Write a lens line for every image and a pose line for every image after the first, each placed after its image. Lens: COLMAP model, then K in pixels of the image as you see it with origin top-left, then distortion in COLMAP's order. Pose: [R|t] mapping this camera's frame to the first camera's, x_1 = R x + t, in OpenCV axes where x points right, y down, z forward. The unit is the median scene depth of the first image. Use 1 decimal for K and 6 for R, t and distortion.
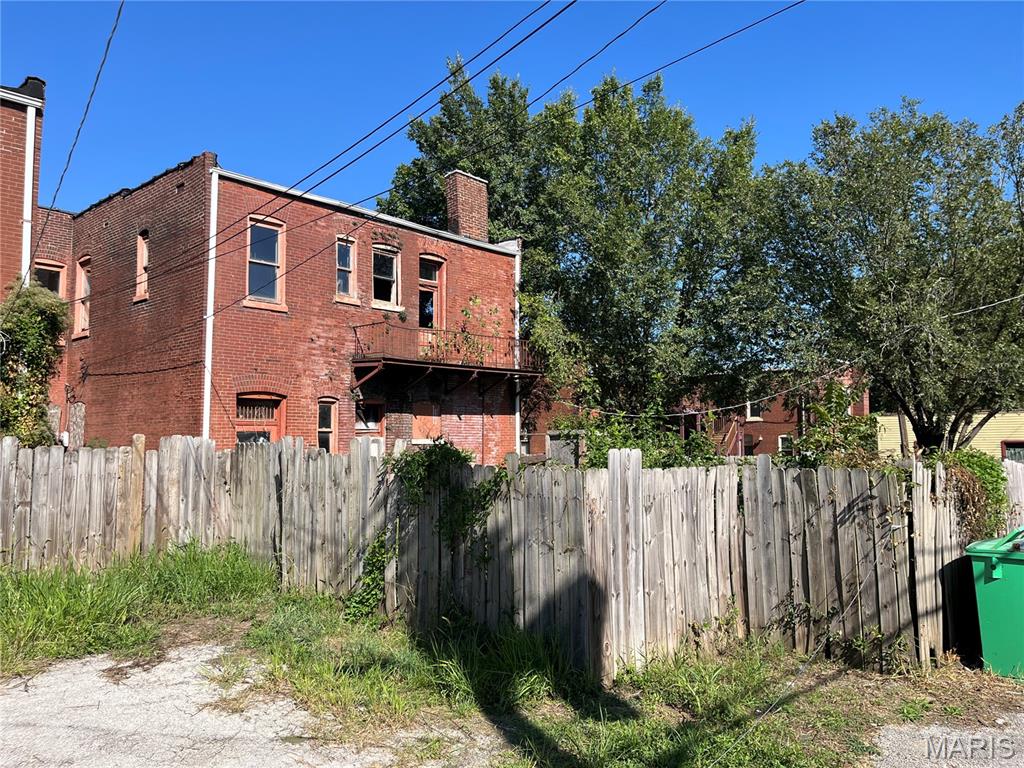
lens RADIAL K [[772.4, 0, 513.0], [0, 772.4, 381.0], [0, 0, 1]] dist [0.070281, -0.084865]
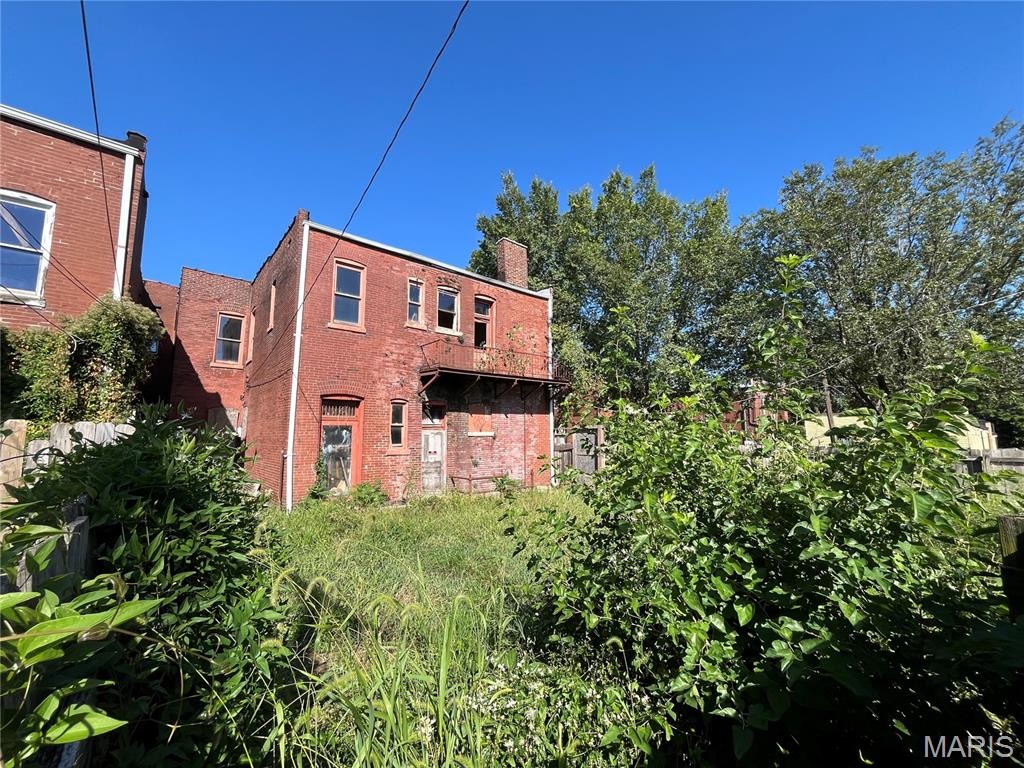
lens RADIAL K [[410.9, 0, 514.5], [0, 410.9, 388.8], [0, 0, 1]] dist [0.000498, -0.000818]
pose [[0.993117, -0.015916, -0.116042, 0.029417], [0.011688, 0.999246, -0.037025, 0.028496], [0.116544, 0.035414, 0.992554, 0.311401]]
